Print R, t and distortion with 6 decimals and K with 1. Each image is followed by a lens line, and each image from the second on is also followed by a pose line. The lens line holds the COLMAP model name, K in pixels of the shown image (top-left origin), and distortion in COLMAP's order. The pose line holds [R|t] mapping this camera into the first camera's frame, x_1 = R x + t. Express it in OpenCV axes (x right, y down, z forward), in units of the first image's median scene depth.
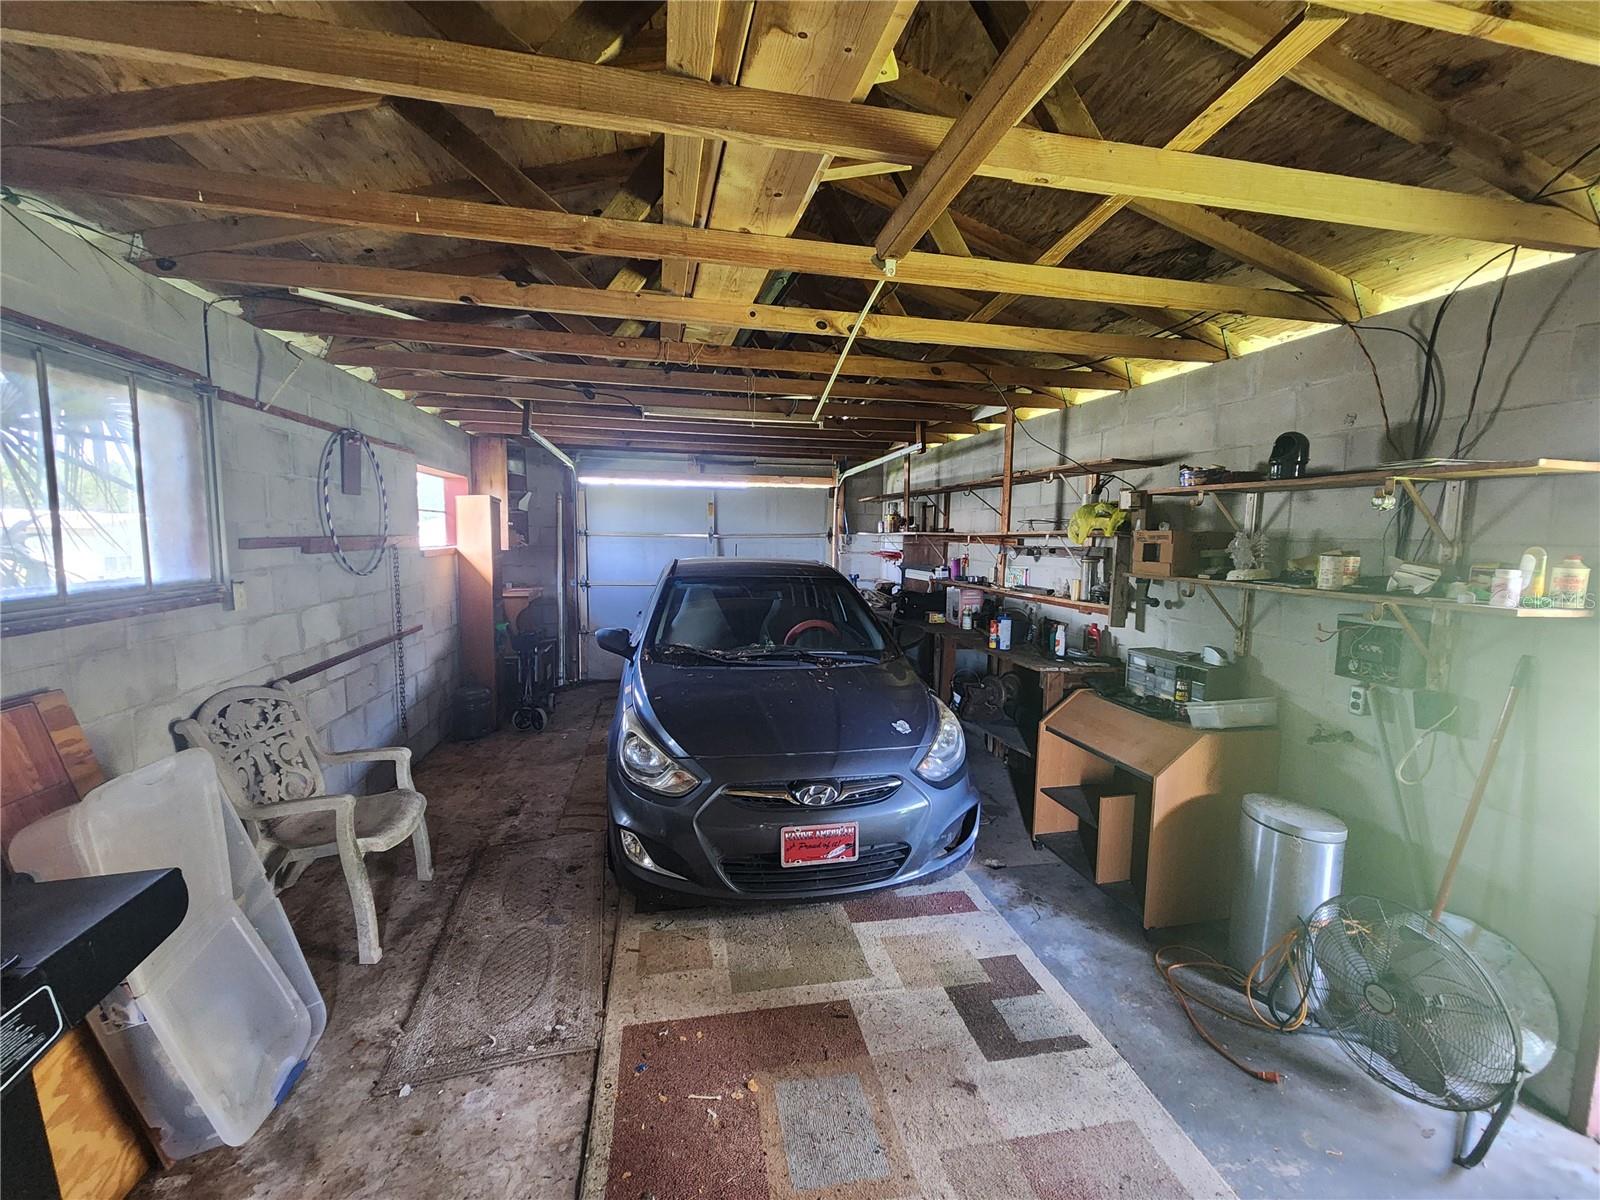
lens RADIAL K [[660.7, 0, 795.4], [0, 660.7, 603.2], [0, 0, 1]] dist [-0.000453, 0.002075]
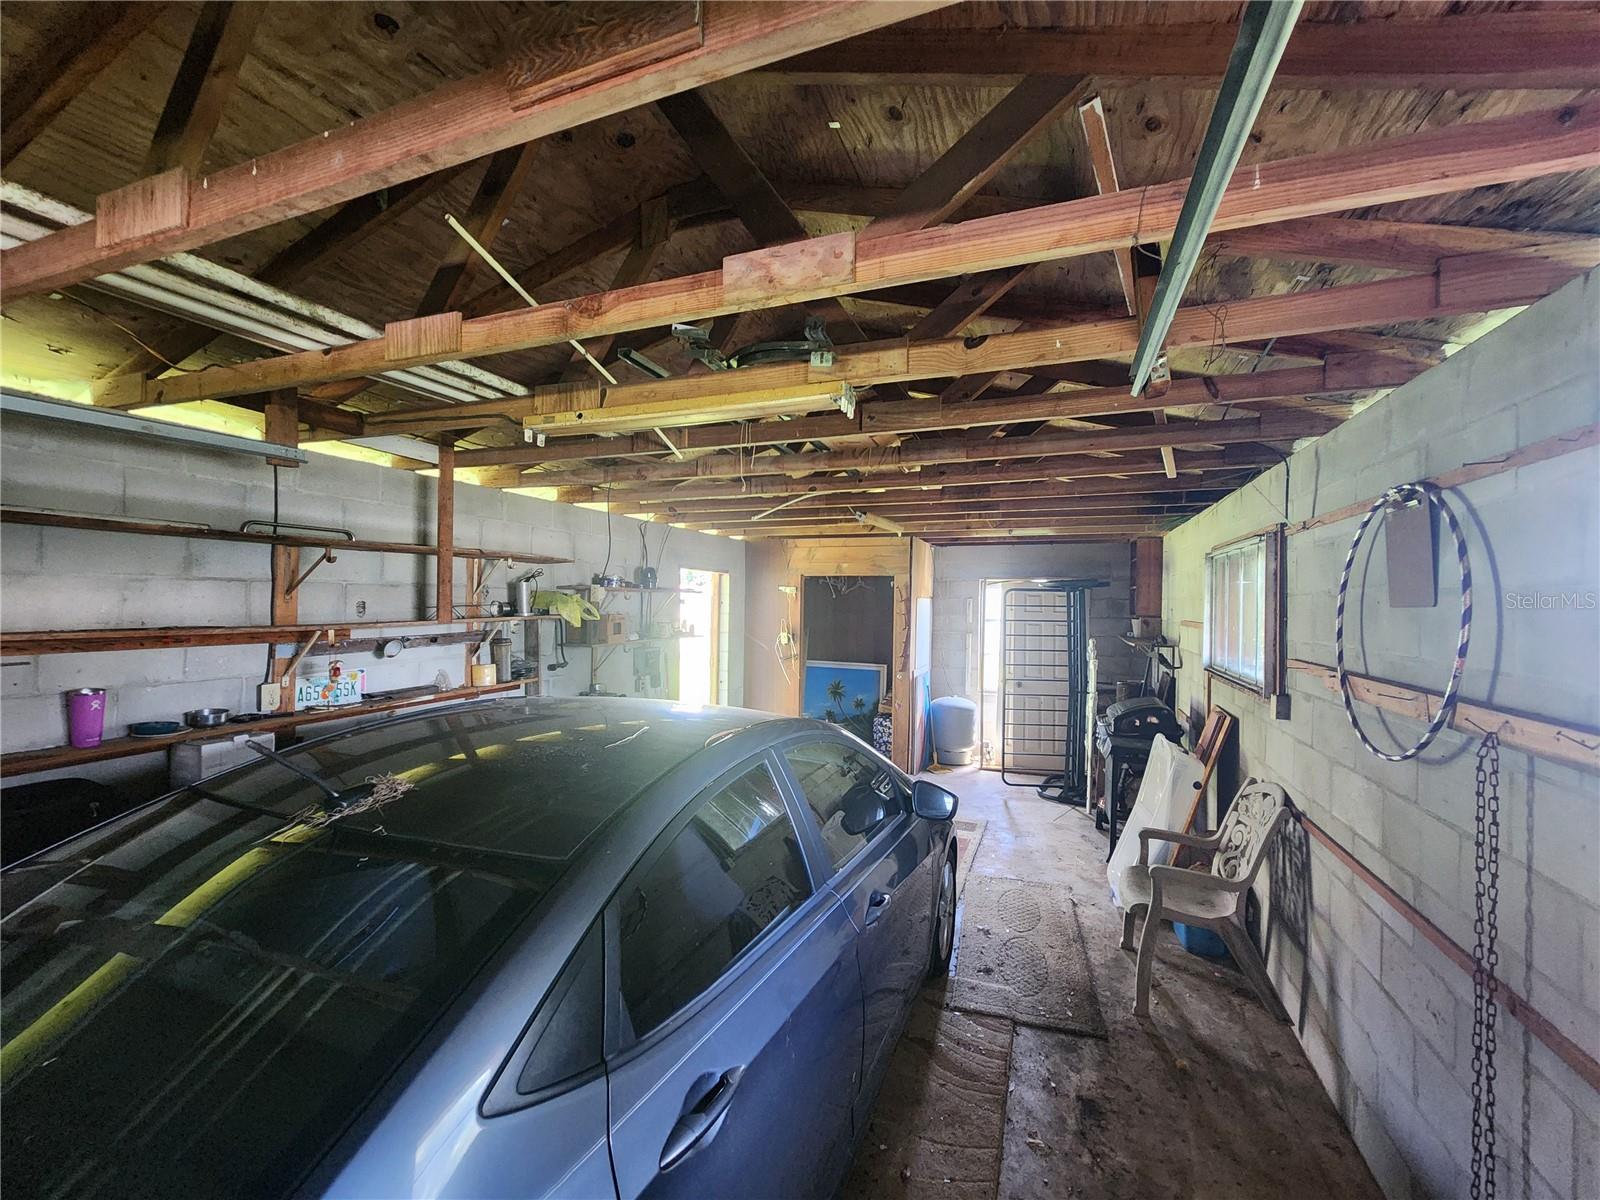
lens RADIAL K [[660.7, 0, 801.4], [0, 660.7, 599.9], [0, 0, 1]] dist [-0.000453, 0.002075]
pose [[-0.841216, -0.021981, 0.540253, -0.465444], [0.034160, 0.995017, 0.093674, -0.191395], [-0.539620, 0.097255, -0.836273, 1.432255]]
